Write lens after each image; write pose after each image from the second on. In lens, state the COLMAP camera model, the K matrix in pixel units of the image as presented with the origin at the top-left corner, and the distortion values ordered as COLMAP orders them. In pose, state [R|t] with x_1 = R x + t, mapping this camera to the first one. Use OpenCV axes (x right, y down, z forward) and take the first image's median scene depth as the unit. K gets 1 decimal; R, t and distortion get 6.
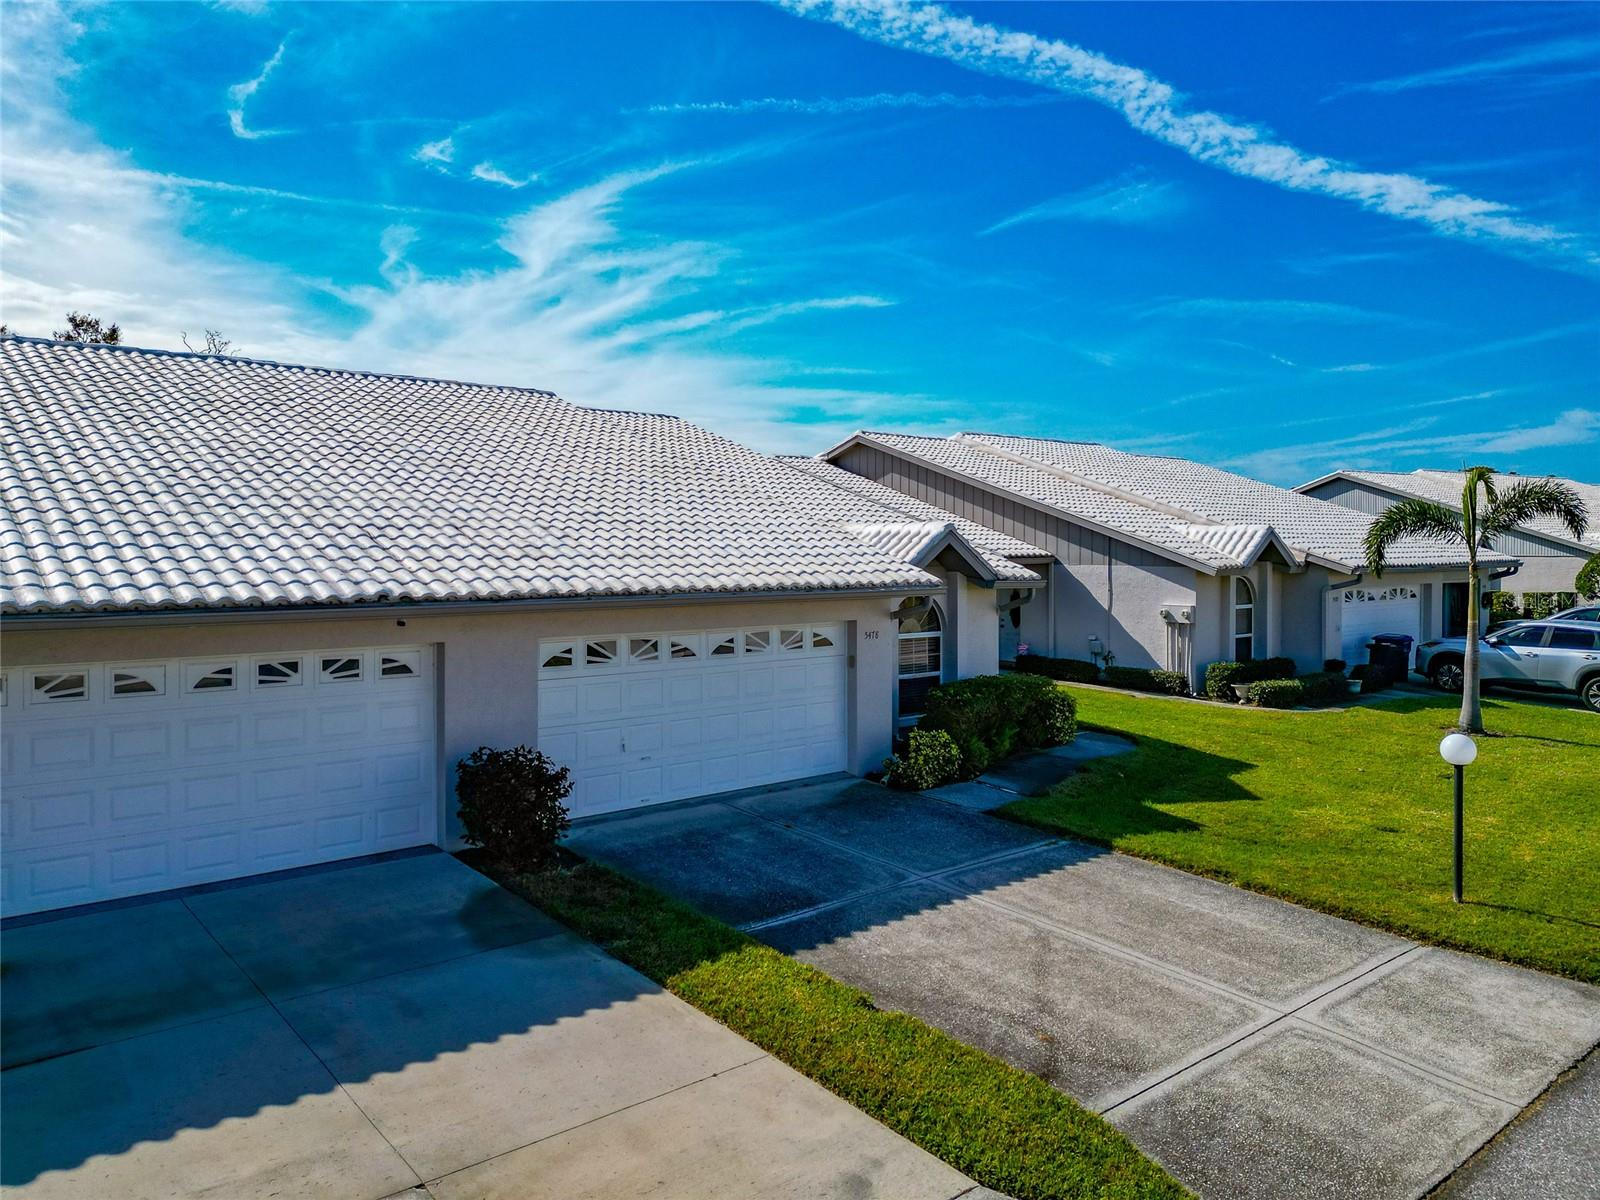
lens RADIAL K [[1136.2, 0, 766.9], [0, 1136.2, 579.7], [0, 0, 1]] dist [0.068697, -0.063023]
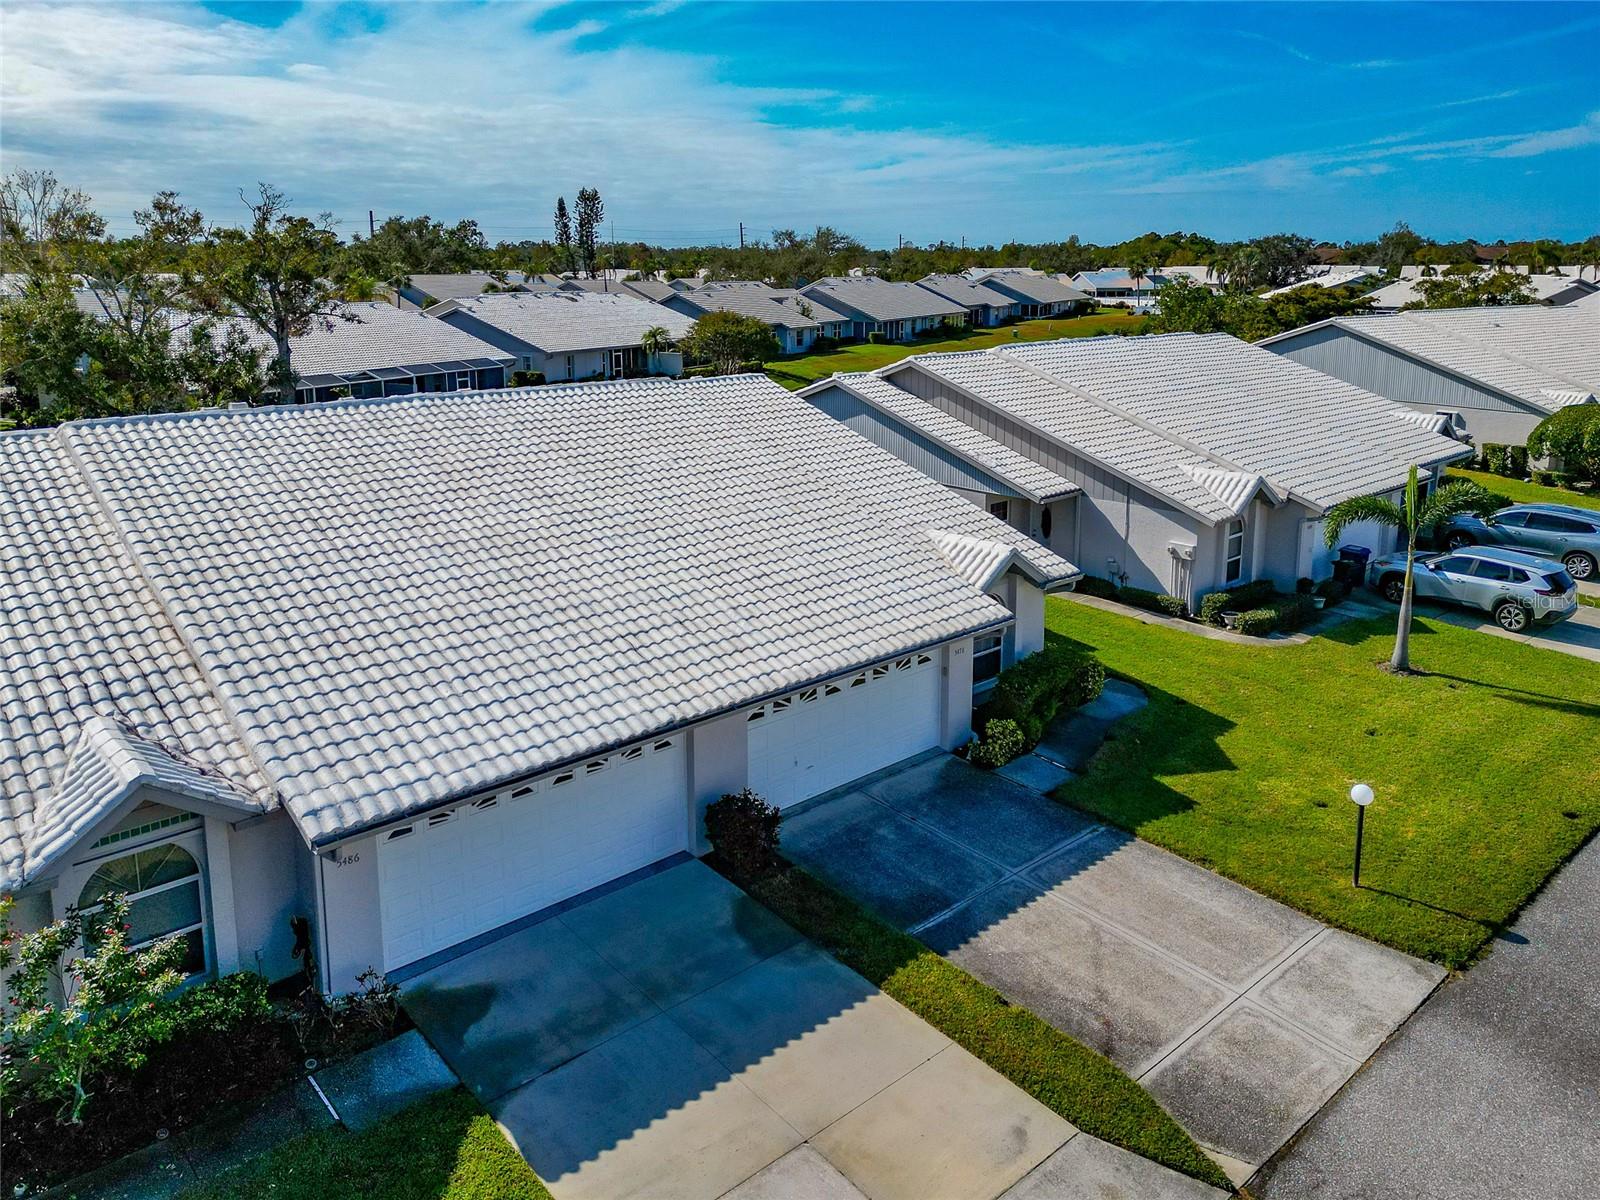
lens RADIAL K [[1150.4, 0, 789.1], [0, 1150.4, 525.8], [0, 0, 1]] dist [0.063260, -0.052141]
pose [[0.999547, -0.015714, 0.025677, -0.207429], [0.010525, 0.981541, 0.190963, -0.522592], [-0.028204, -0.190606, 0.981261, -0.448478]]
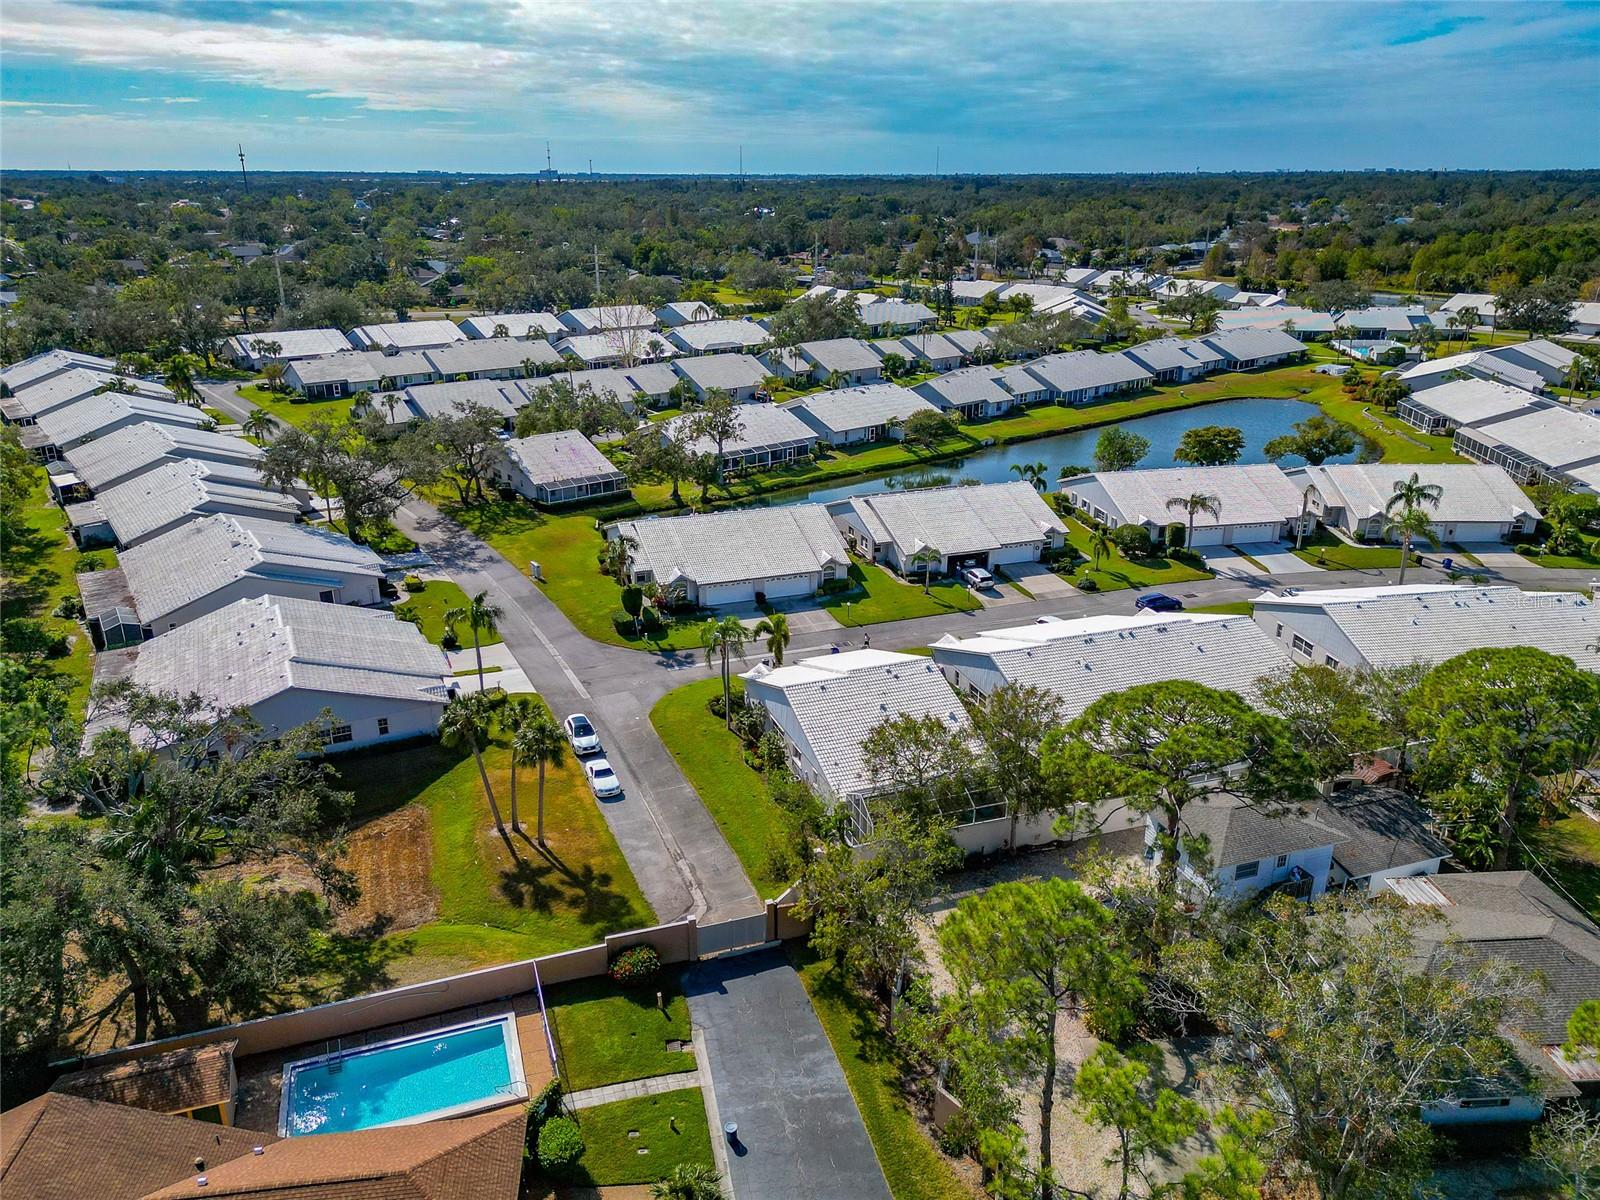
lens RADIAL K [[1136.2, 0, 766.9], [0, 1136.2, 579.7], [0, 0, 1]] dist [0.068697, -0.063023]
pose [[0.928180, 0.113170, -0.354505, 3.442990], [0.000578, 0.952196, 0.305486, -3.082260], [0.372130, -0.283751, 0.883744, -7.950429]]
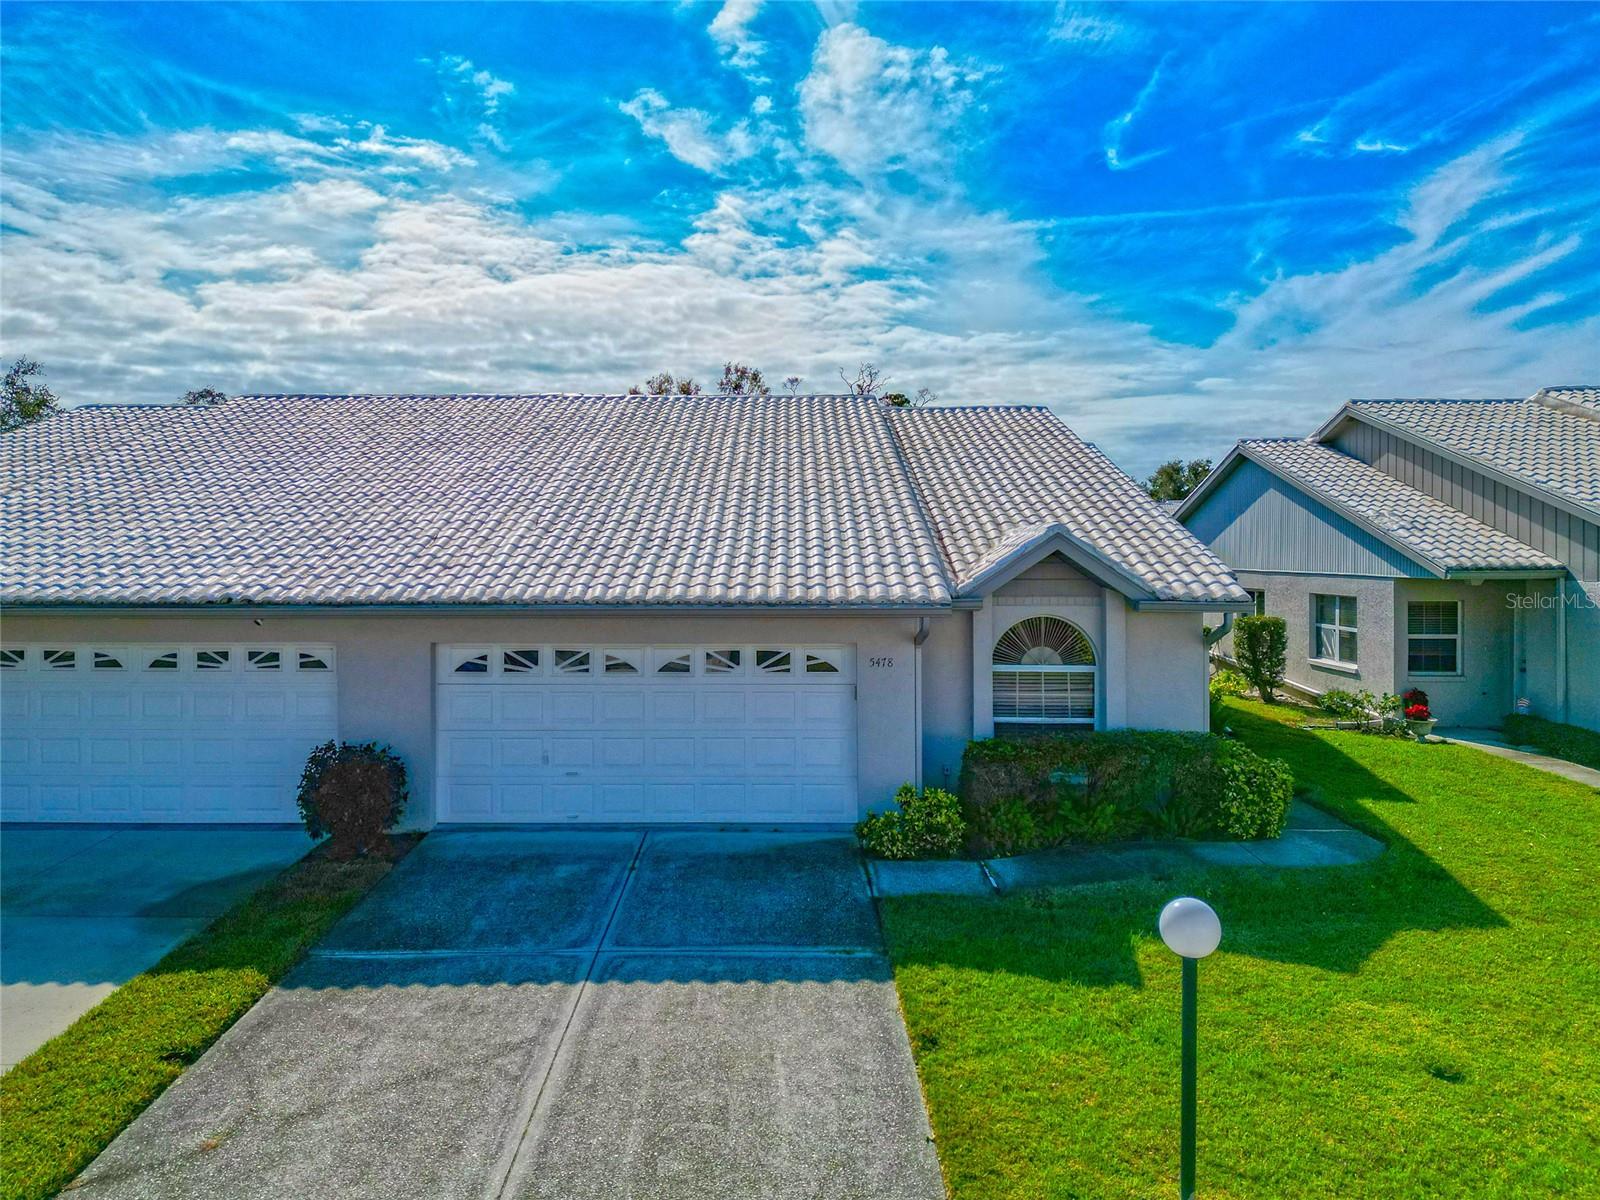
lens RADIAL K [[1136.2, 0, 766.9], [0, 1136.2, 579.7], [0, 0, 1]] dist [0.068697, -0.063023]
pose [[0.755892, 0.012163, -0.654583, 0.817053], [-0.017398, 0.999847, -0.001512, -0.011849], [0.654465, 0.012532, 0.755989, 0.468953]]
